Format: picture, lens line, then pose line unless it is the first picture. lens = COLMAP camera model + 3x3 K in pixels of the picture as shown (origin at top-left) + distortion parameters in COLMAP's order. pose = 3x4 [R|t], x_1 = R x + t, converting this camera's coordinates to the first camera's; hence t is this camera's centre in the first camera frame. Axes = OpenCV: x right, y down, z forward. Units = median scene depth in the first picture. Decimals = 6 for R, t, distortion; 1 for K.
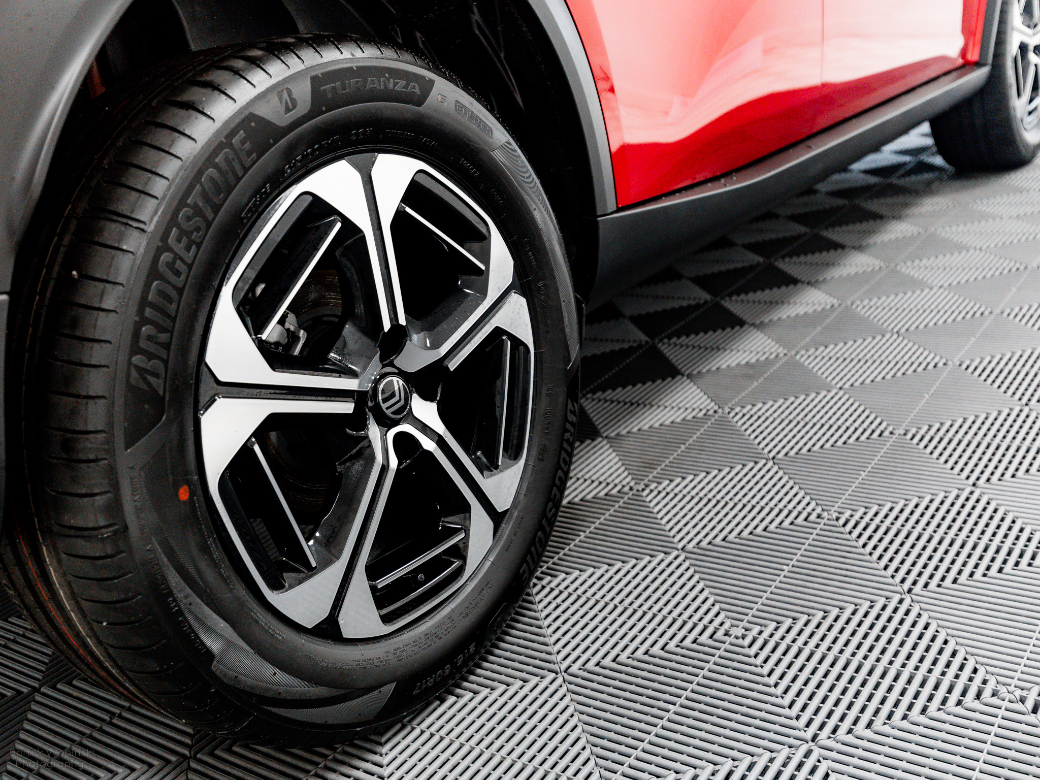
lens RADIAL K [[1114.1, 0, 520.0], [0, 1114.1, 390.0], [0, 0, 1]] dist [0.015598, 0.007010]
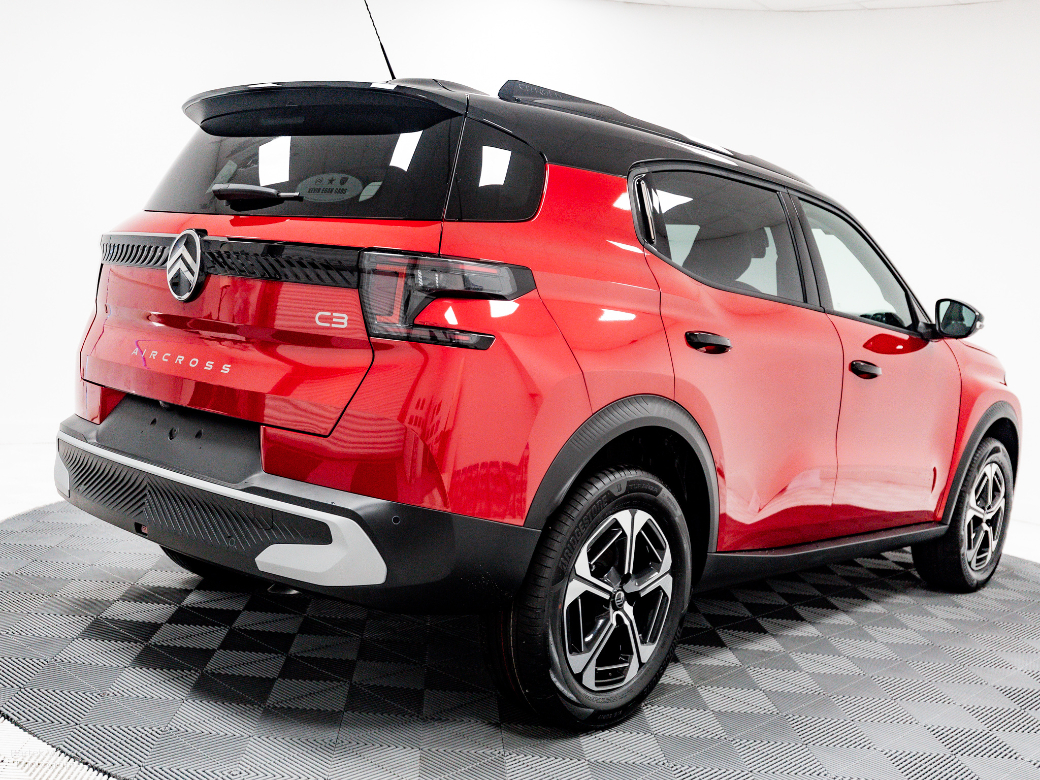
lens RADIAL K [[1114.1, 0, 520.0], [0, 1114.1, 390.0], [0, 0, 1]] dist [0.015598, 0.007010]
pose [[0.965301, 0.244685, -0.091229, -0.203759], [-0.260213, 0.930669, -0.257184, 0.259509], [0.021975, 0.271999, 0.962046, -1.519423]]
